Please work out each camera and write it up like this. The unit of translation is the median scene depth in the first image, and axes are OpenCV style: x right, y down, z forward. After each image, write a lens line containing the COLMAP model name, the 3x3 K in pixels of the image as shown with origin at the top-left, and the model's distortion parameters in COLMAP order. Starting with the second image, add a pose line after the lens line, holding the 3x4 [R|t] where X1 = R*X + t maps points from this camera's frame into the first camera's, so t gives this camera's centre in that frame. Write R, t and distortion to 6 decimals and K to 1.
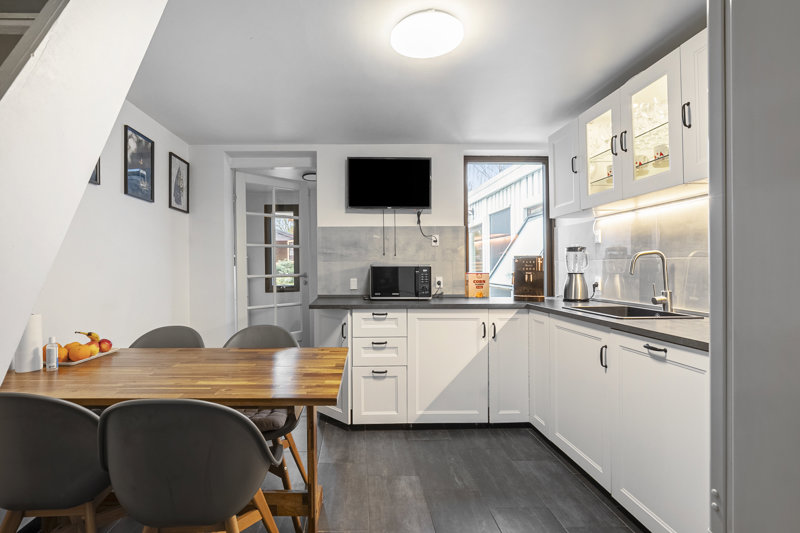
lens RADIAL K [[314.5, 0, 365.9], [0, 314.5, 271.2], [0, 0, 1]] dist [-0.011227, 0.000001]
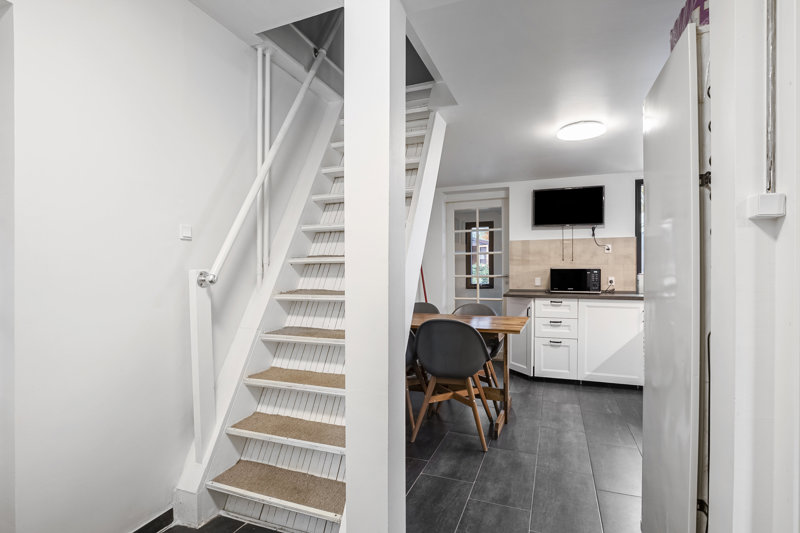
lens RADIAL K [[314.5, 0, 365.9], [0, 314.5, 271.2], [0, 0, 1]] dist [-0.011227, 0.000001]
pose [[0.837694, 0.004916, -0.546118, 0.090105], [-0.010281, 0.999924, -0.006768, 0.013691], [0.546044, 0.011284, 0.837681, -0.632033]]
